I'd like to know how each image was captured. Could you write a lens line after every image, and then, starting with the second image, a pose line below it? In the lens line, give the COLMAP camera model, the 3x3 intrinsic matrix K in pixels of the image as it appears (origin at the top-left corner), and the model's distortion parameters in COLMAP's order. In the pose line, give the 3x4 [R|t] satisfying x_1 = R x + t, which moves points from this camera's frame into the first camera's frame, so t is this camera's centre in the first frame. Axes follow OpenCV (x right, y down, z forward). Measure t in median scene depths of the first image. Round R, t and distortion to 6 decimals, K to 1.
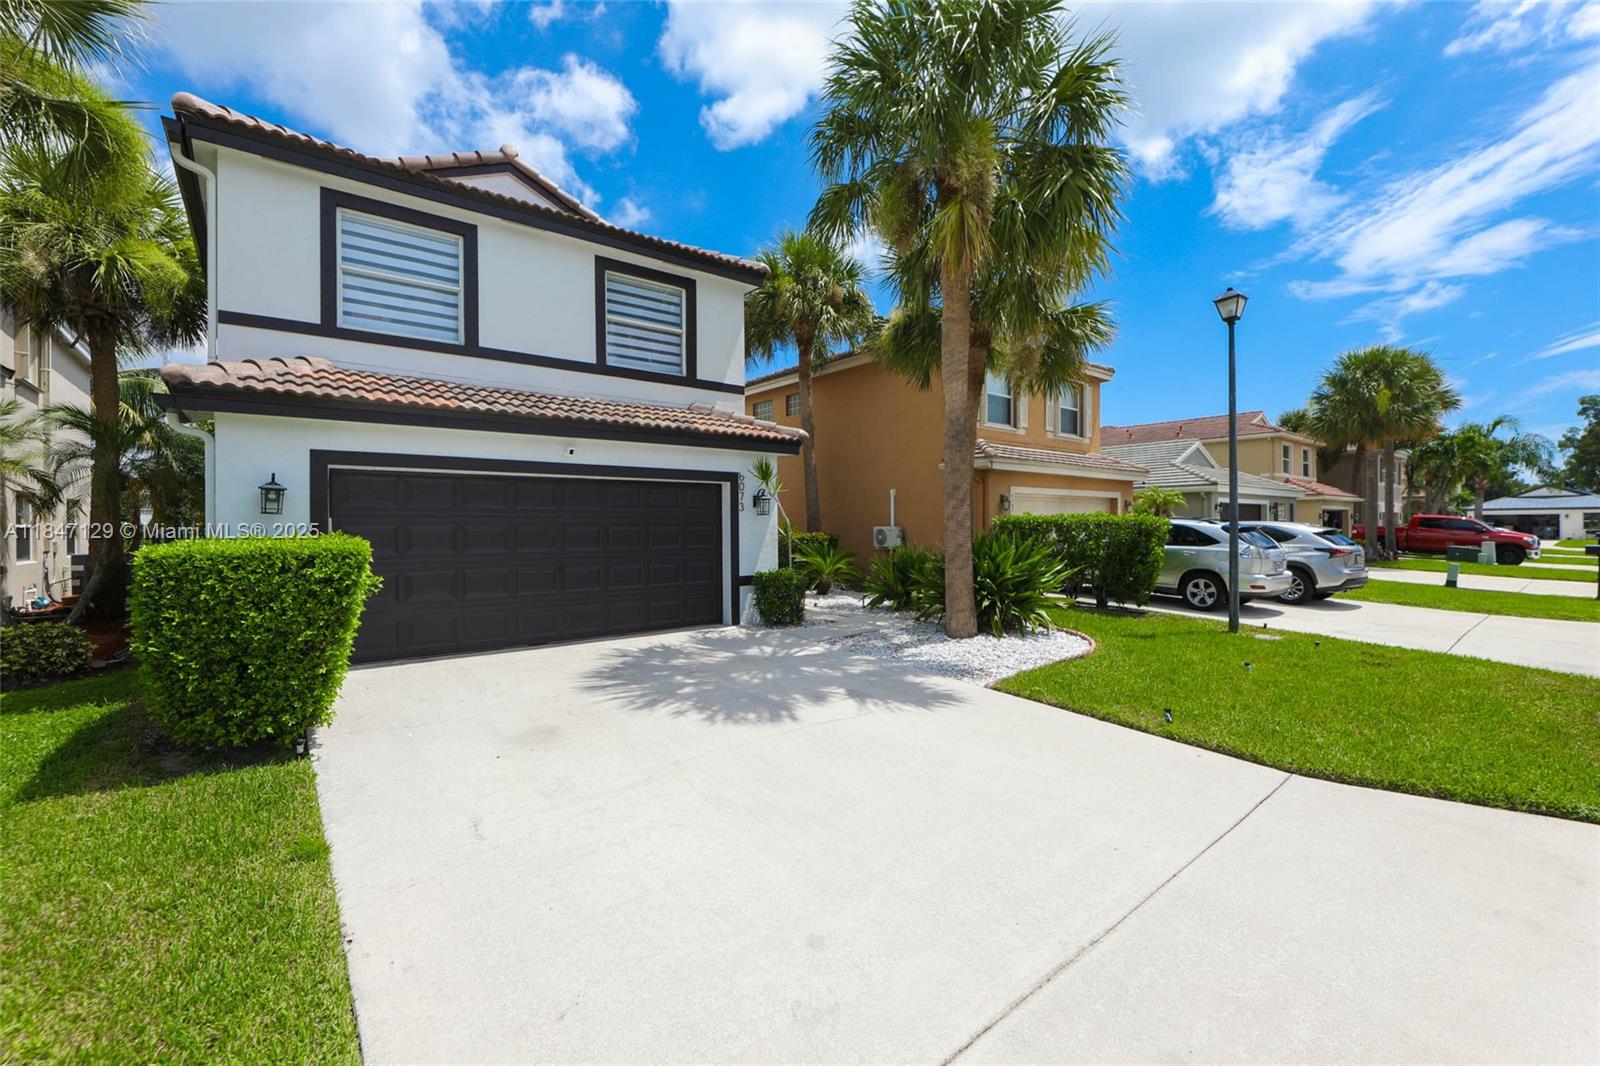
lens RADIAL K [[642.1, 0, 789.2], [0, 642.1, 525.3], [0, 0, 1]] dist [-0.002369, -0.000074]
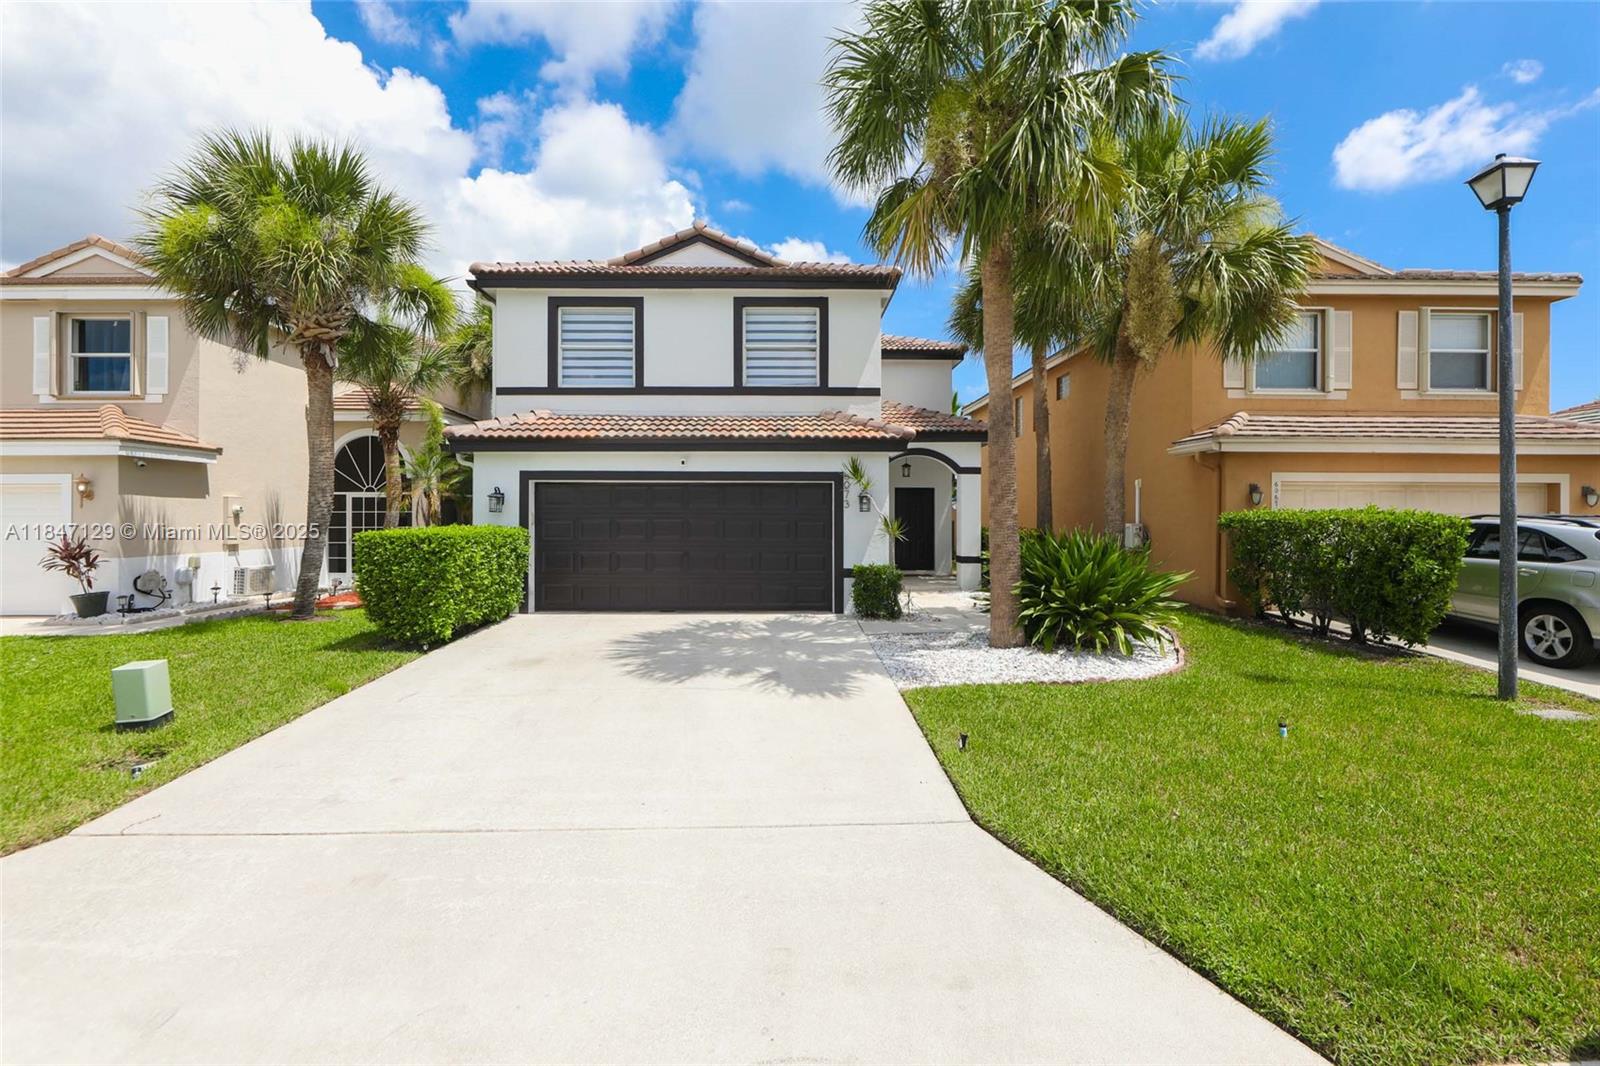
lens RADIAL K [[652.1, 0, 802.1], [0, 652.1, 526.9], [0, 0, 1]] dist [-0.001774, -0.003535]
pose [[0.806492, 0.016880, -0.591004, 0.529670], [-0.007451, 0.999803, 0.018388, -0.010580], [0.591198, -0.010426, 0.806459, 0.078461]]
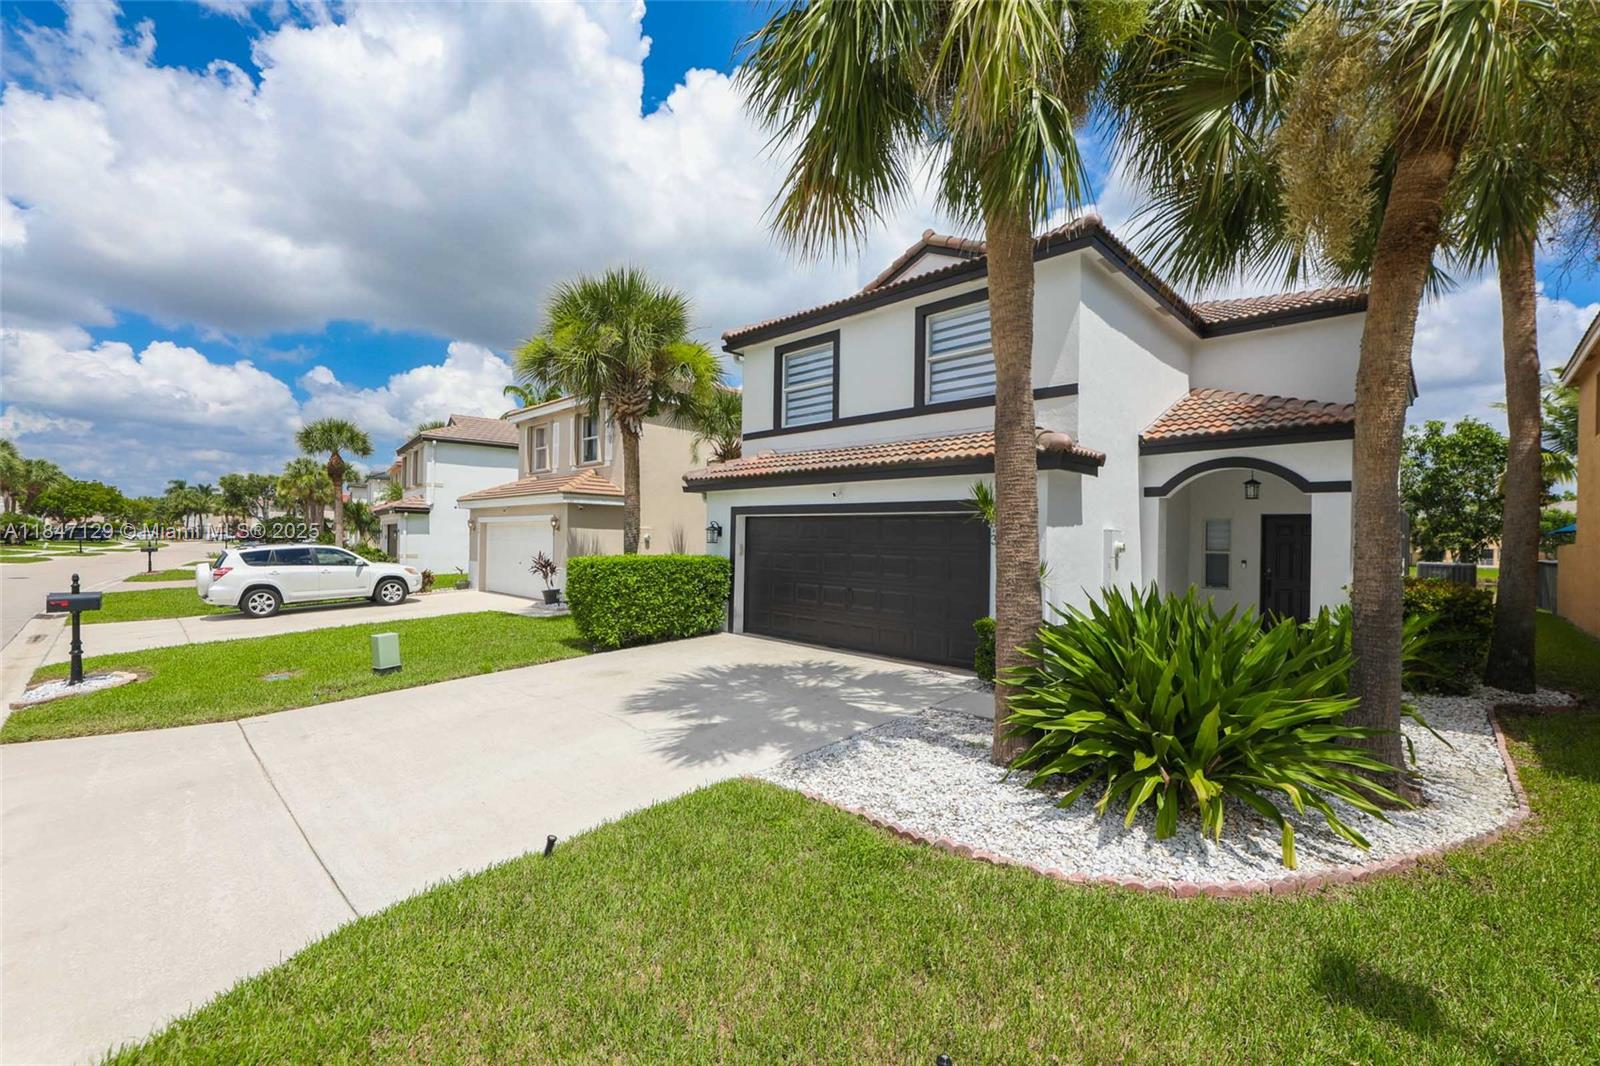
lens RADIAL K [[655.7, 0, 819.5], [0, 655.7, 542.0], [0, 0, 1]] dist [0.002025, 0.000132]
pose [[0.161824, 0.015287, -0.986701, 0.763326], [-0.020160, 0.999723, 0.012182, -0.033244], [0.986614, 0.017921, 0.162087, 0.656344]]
